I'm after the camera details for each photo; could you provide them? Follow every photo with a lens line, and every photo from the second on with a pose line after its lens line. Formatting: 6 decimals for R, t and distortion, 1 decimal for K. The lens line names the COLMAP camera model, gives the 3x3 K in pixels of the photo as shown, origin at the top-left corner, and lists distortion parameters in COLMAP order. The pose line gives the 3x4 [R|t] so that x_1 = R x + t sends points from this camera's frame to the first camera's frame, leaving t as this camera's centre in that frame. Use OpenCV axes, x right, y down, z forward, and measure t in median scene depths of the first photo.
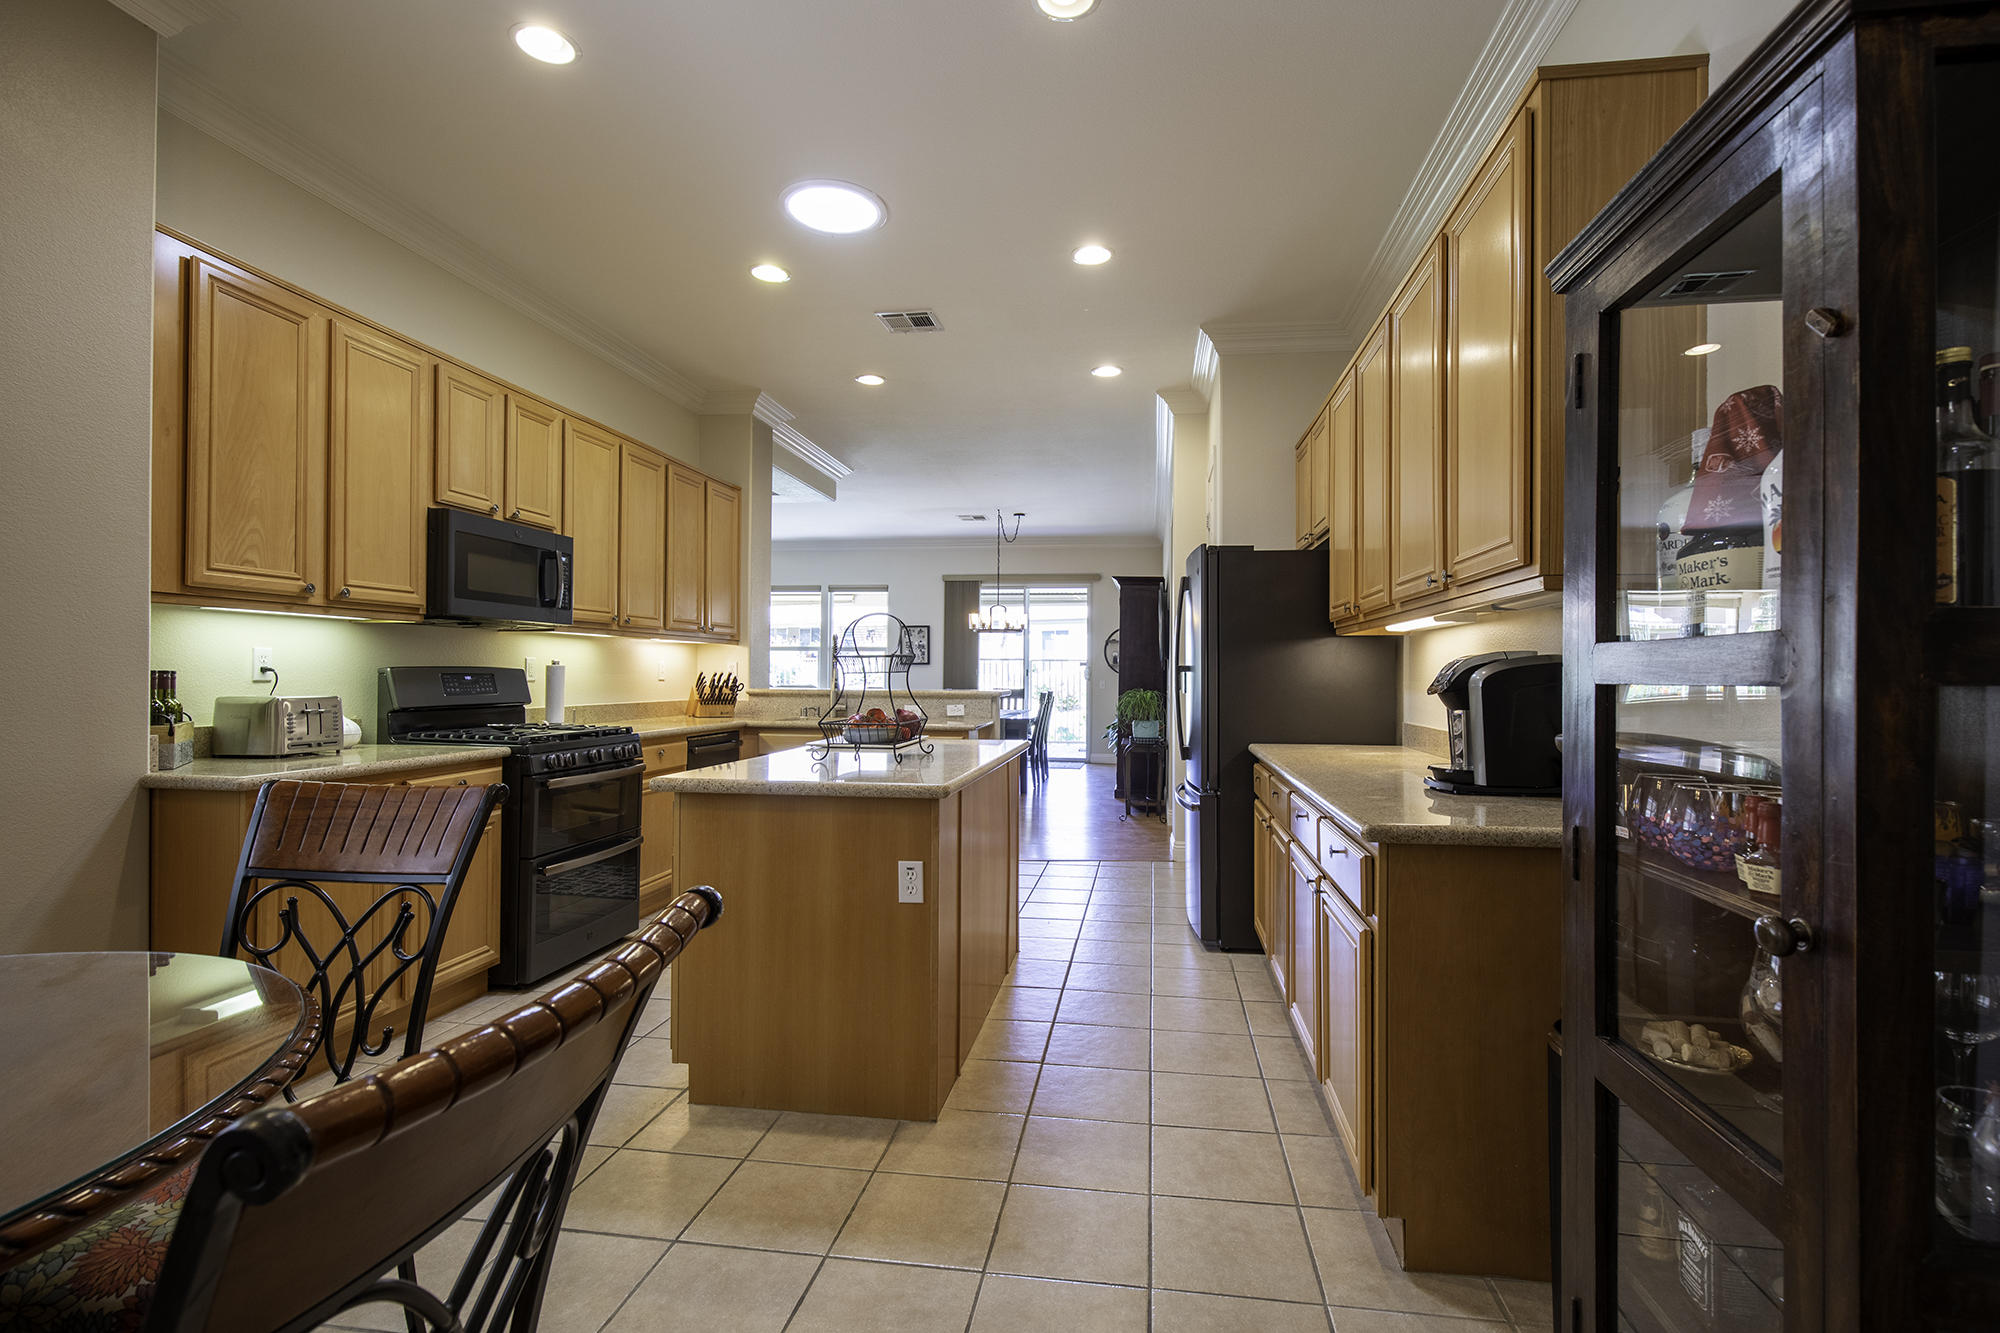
lens RADIAL K [[919.6, 0, 1002.8], [0, 919.6, 670.5], [0, 0, 1]] dist [0.013620, -0.000092]
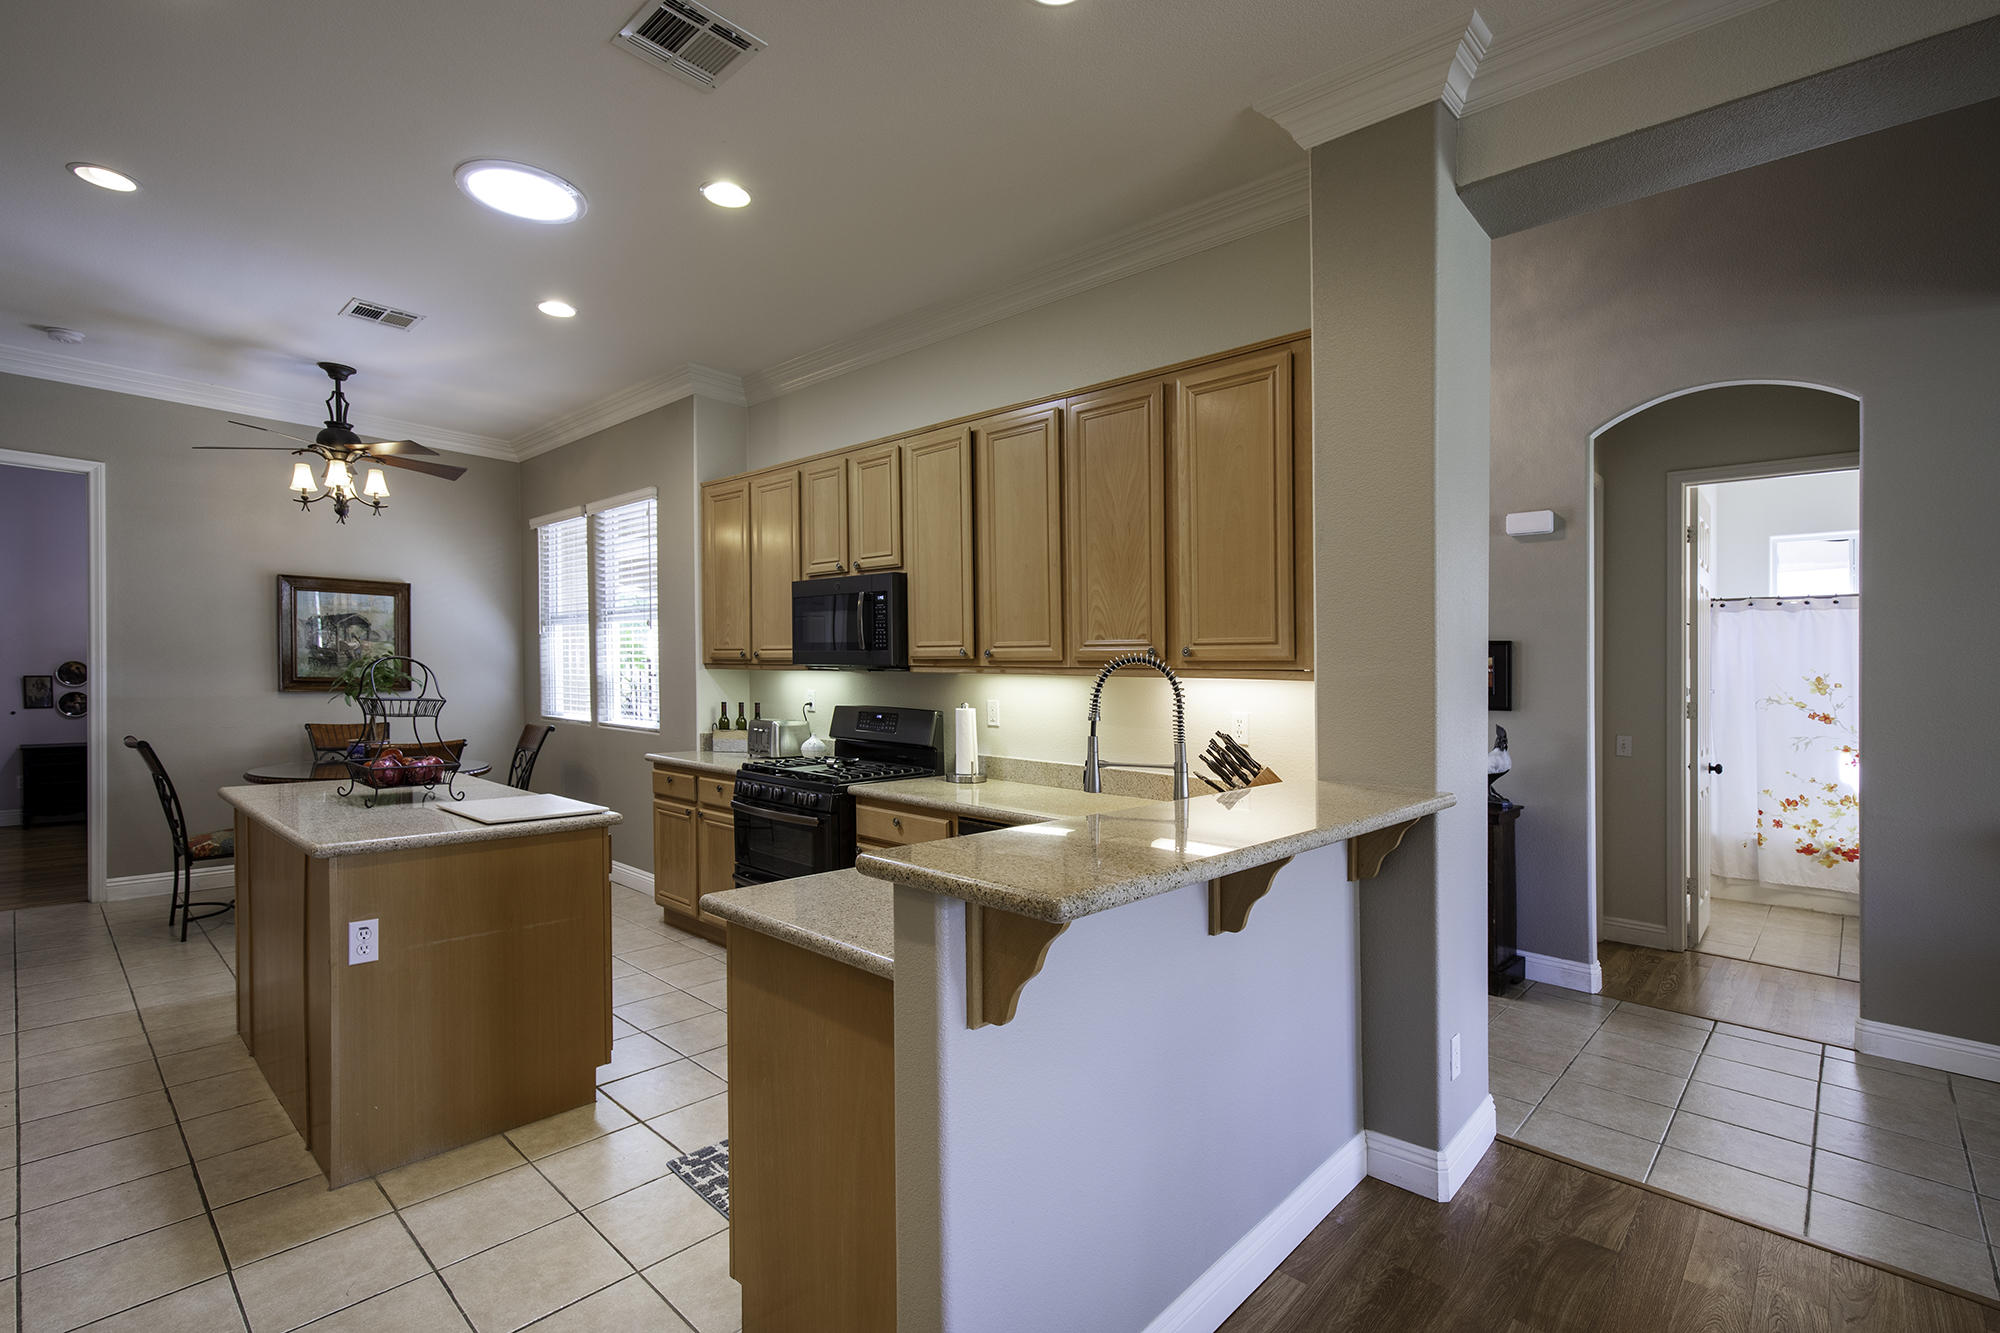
lens RADIAL K [[895.1, 0, 918.6], [0, 895.1, 687.3], [0, 0, 1]] dist [0.001866, 0.000335]
pose [[-0.578183, -0.006819, -0.815878, 0.219080], [-0.020898, 0.999761, 0.006454, -0.028225], [0.815639, 0.020781, -0.578188, 1.308437]]
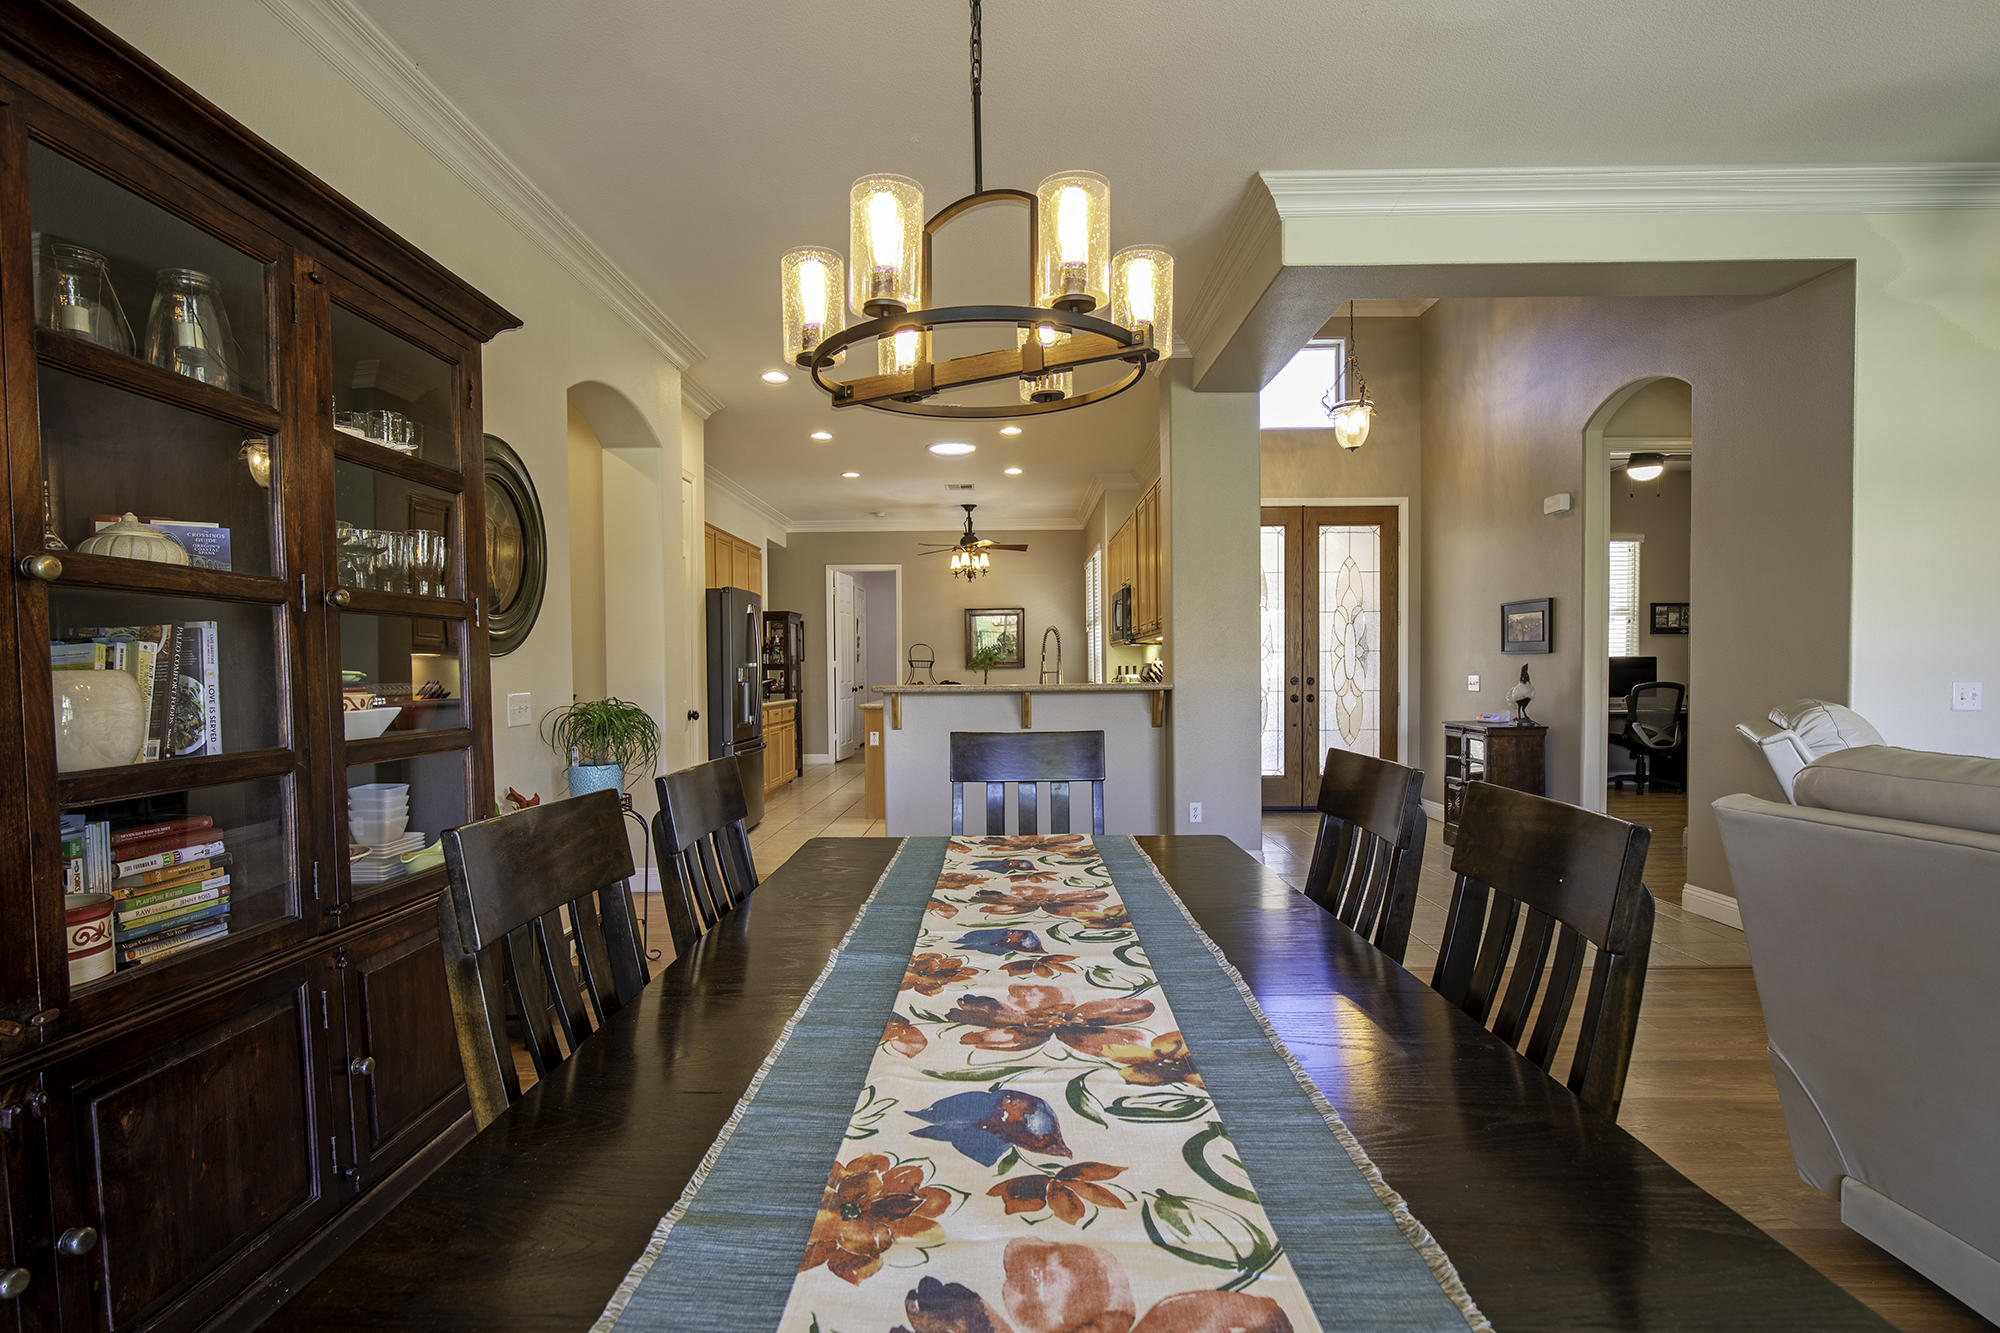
lens RADIAL K [[919.6, 0, 976.5], [0, 919.6, 694.8], [0, 0, 1]] dist [0.013620, -0.000092]
pose [[-0.992070, 0.007857, -0.125438, 0.016026], [0.004079, 0.999531, 0.030347, 0.000896], [0.125618, 0.029595, -0.991637, 2.318434]]
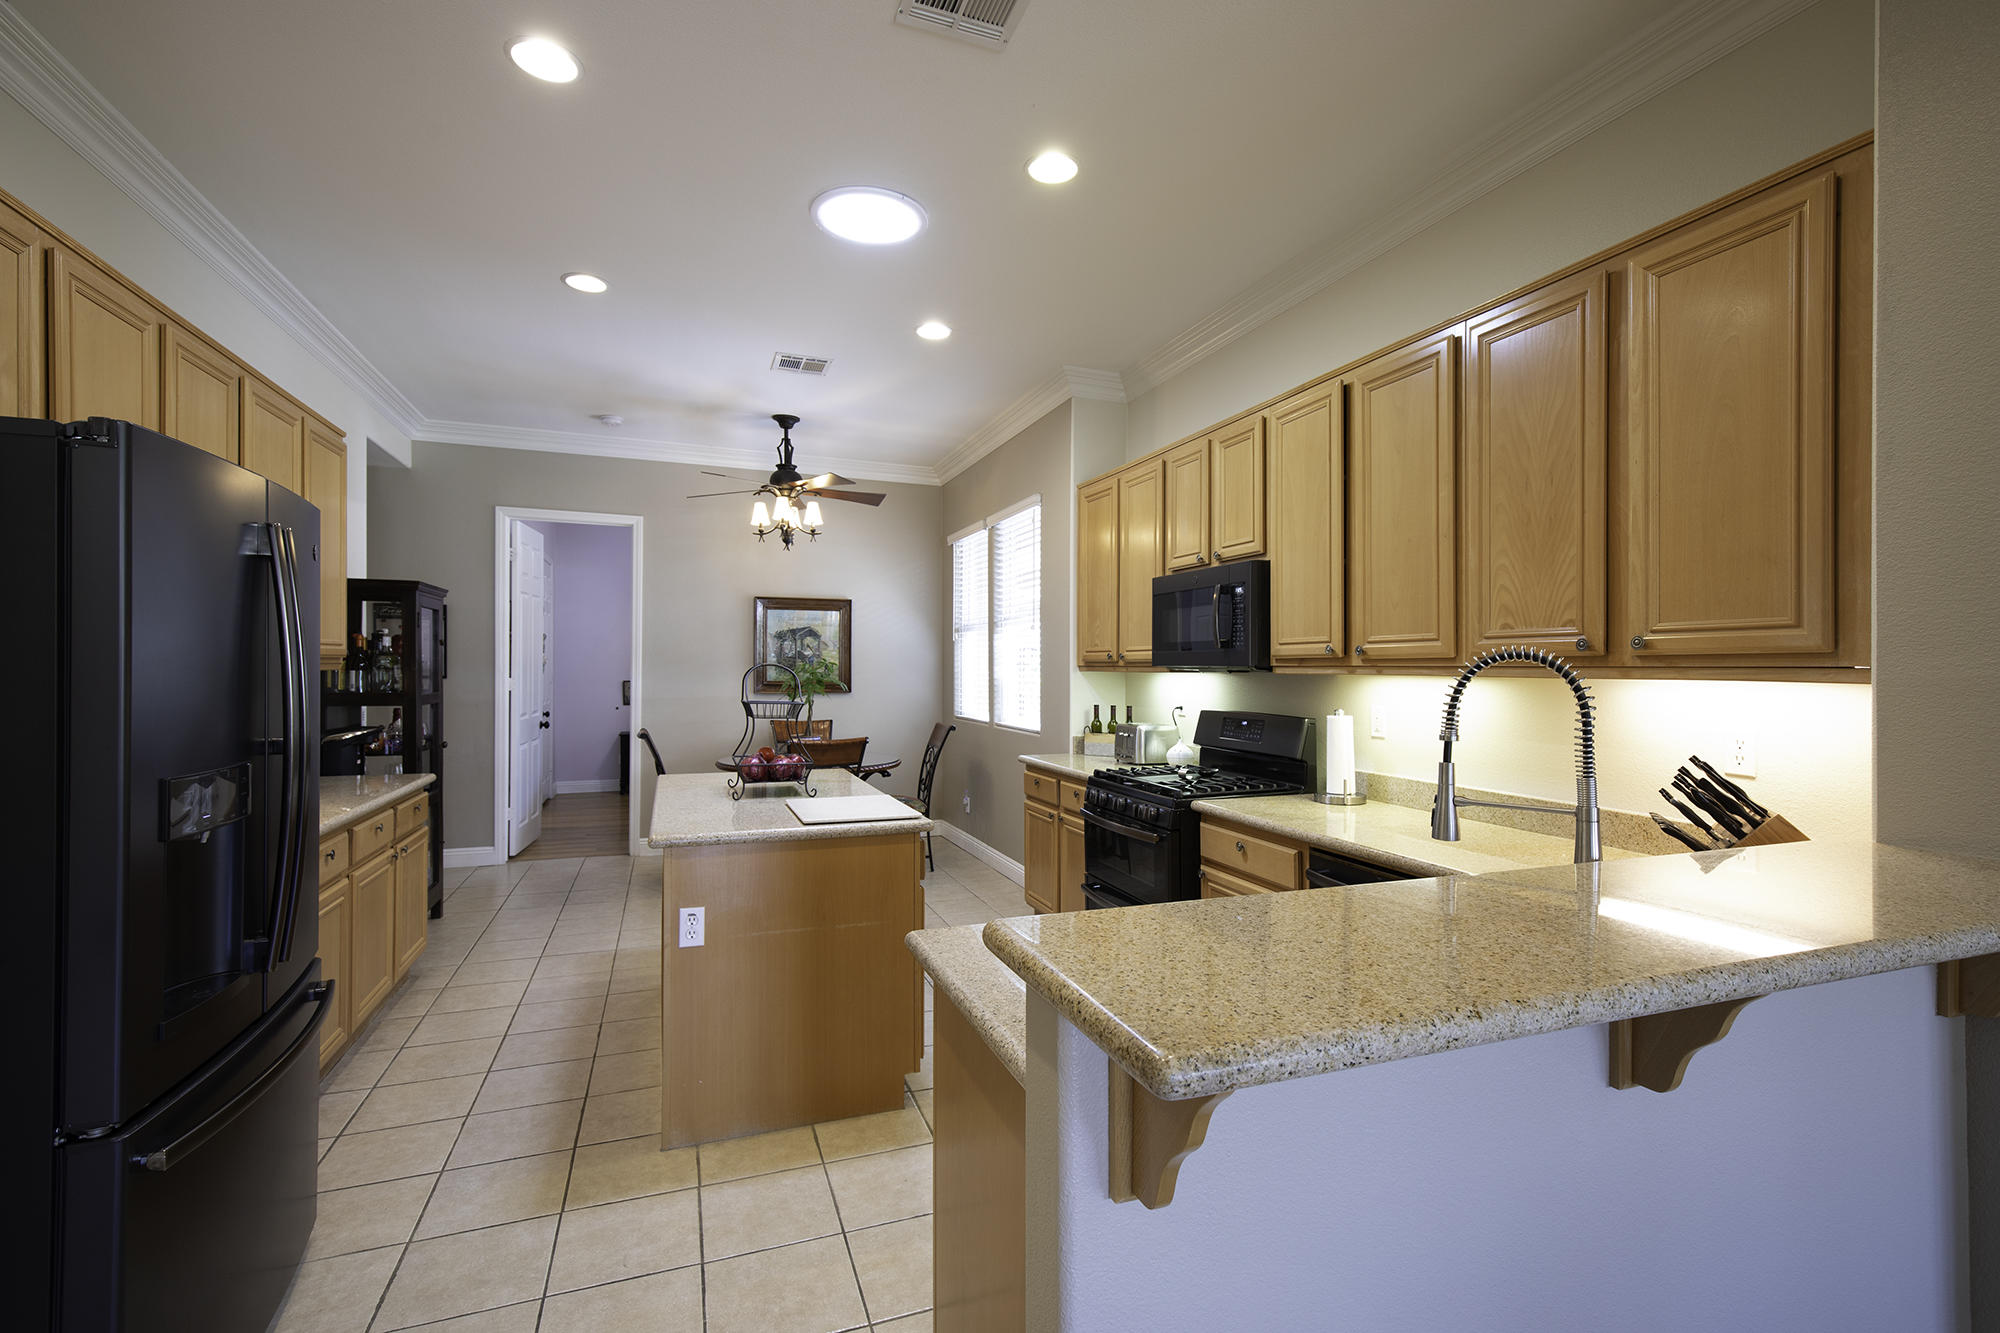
lens RADIAL K [[848.5, 0, 996.2], [0, 848.5, 693.6], [0, 0, 1]] dist [0.004677, 0.000060]
pose [[-0.864078, -0.002257, -0.503353, 0.094963], [-0.015088, 0.999657, 0.021419, -0.031653], [0.503132, 0.026102, -0.863815, 1.303841]]
